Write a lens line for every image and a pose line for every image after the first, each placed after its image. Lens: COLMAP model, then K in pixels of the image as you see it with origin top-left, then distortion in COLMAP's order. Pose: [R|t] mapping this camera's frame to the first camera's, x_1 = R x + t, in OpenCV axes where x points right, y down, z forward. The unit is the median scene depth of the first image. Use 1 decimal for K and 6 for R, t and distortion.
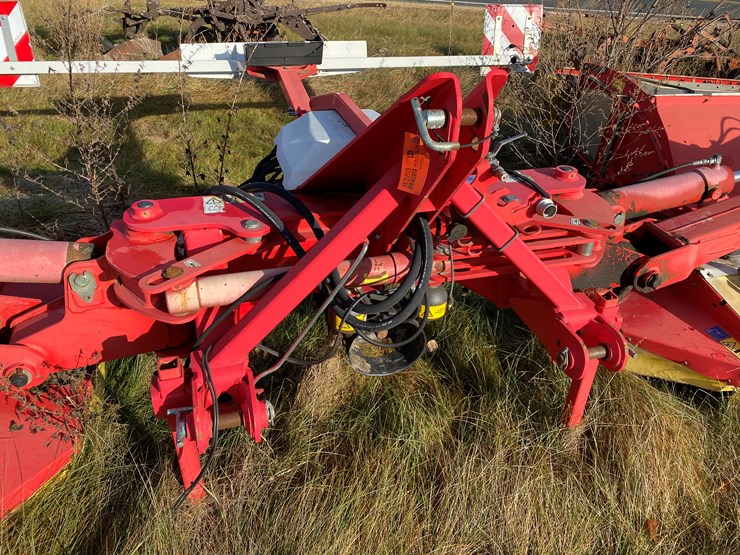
lens RADIAL K [[568.4, 0, 374.8], [0, 568.4, 281.9], [0, 0, 1]] dist [0.038051, -0.031938]
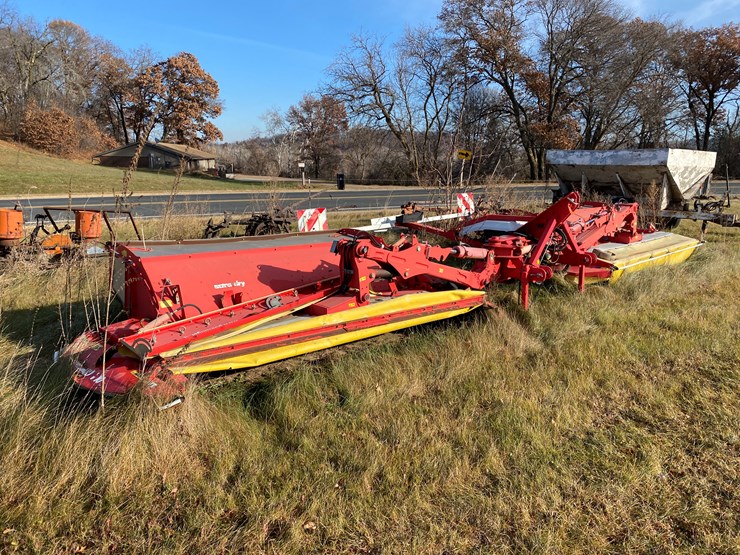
lens RADIAL K [[568.4, 0, 377.9], [0, 568.4, 281.1], [0, 0, 1]] dist [0.038051, -0.031938]
pose [[0.879548, -0.160803, 0.447815, -2.544955], [0.300854, 0.917091, -0.261594, 0.806764], [-0.368622, 0.364811, 0.855003, -1.688563]]
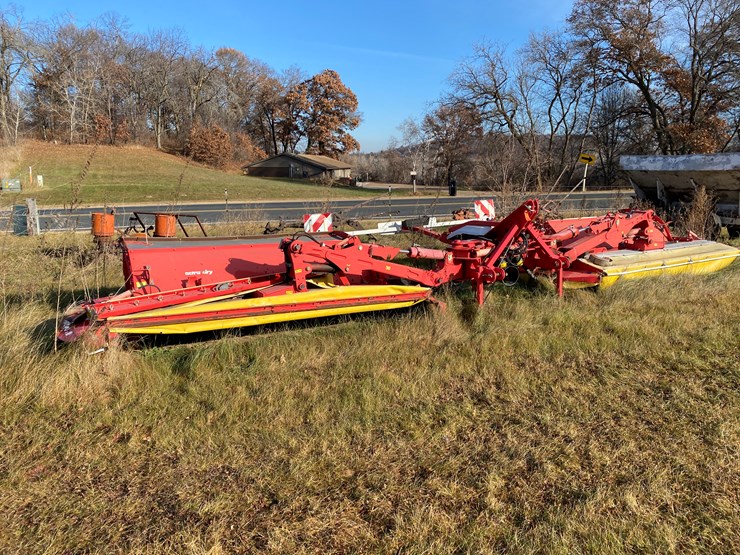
lens RADIAL K [[568.4, 0, 375.1], [0, 568.4, 270.7], [0, 0, 1]] dist [0.038051, -0.031938]
pose [[0.967781, -0.119293, 0.221743, -1.731830], [0.193140, 0.916709, -0.349773, 1.271856], [-0.161548, 0.381331, 0.910214, -2.368628]]
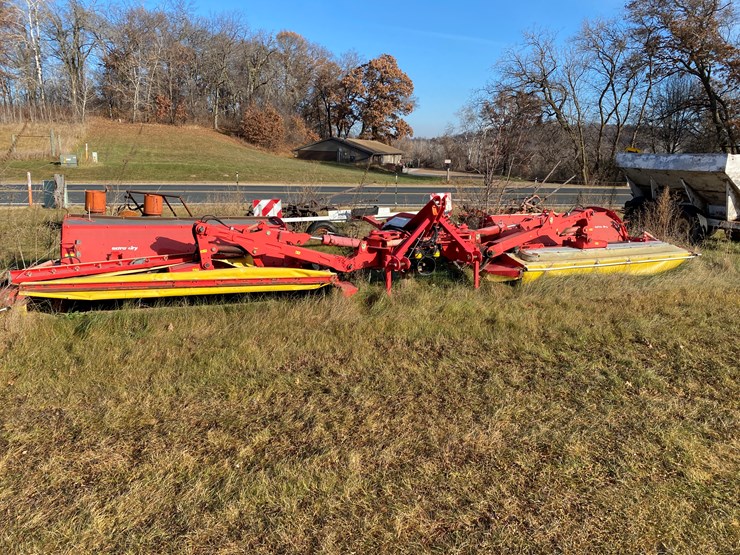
lens RADIAL K [[568.4, 0, 375.8], [0, 568.4, 272.0], [0, 0, 1]] dist [0.038051, -0.031938]
pose [[0.989749, -0.073701, 0.122331, -0.848970], [0.111529, 0.933897, -0.339703, 1.517591], [-0.089208, 0.349864, 0.932543, -2.752036]]
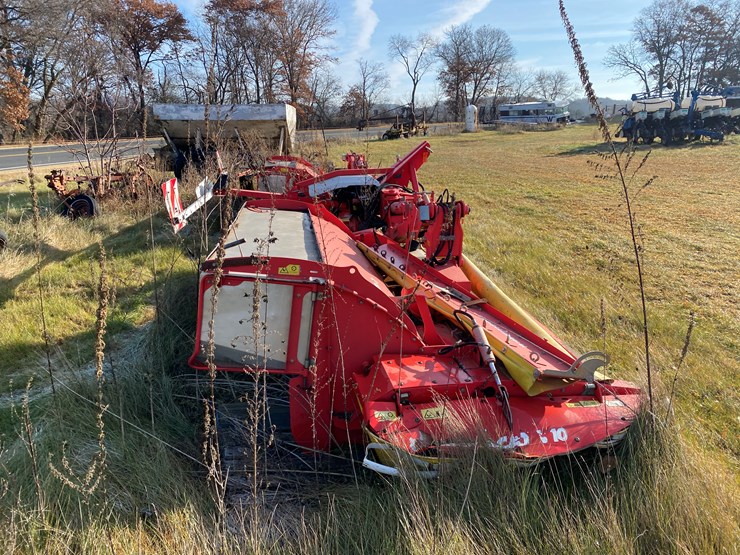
lens RADIAL K [[568.4, 0, 372.2], [0, 568.4, 282.9], [0, 0, 1]] dist [0.038051, -0.031938]
pose [[0.145528, -0.340691, 0.928844, -3.701108], [0.545686, 0.810760, 0.211882, -0.455709], [-0.825256, 0.476023, 0.303899, 0.218590]]
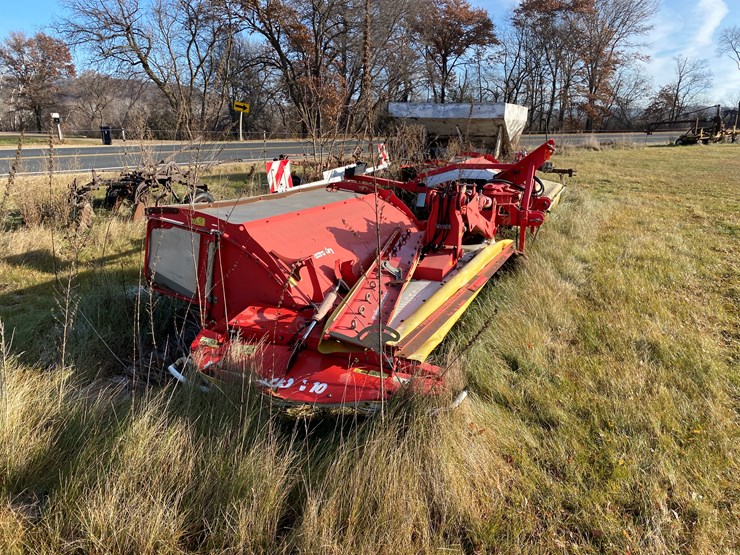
lens RADIAL K [[568.4, 0, 377.3], [0, 568.4, 277.7], [0, 0, 1]] dist [0.038051, -0.031938]
pose [[0.601942, -0.271003, 0.751148, -3.466279], [0.450414, 0.891962, -0.039138, 0.202356], [-0.659389, 0.361886, 0.658972, -0.713496]]
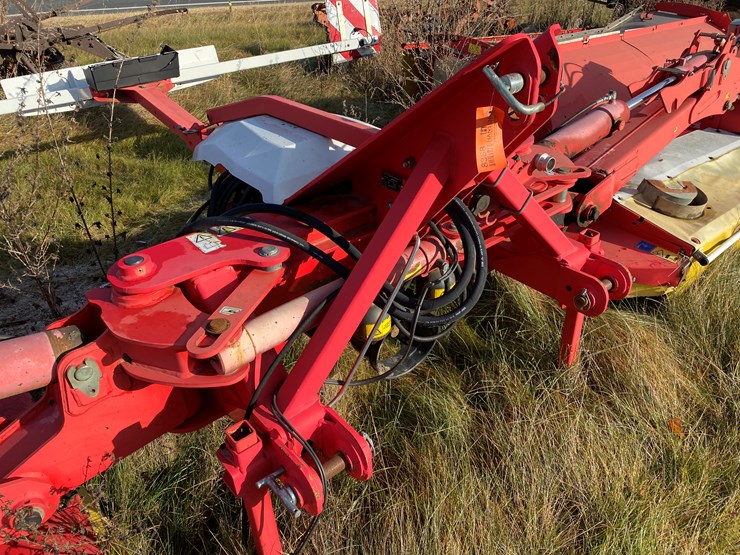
lens RADIAL K [[568.4, 0, 379.3], [0, 568.4, 283.7], [0, 0, 1]] dist [0.038051, -0.031938]
pose [[0.917225, -0.270996, 0.291991, -0.286373], [0.269377, 0.961909, 0.046557, -0.040709], [-0.293485, 0.035953, 0.955287, 0.096778]]
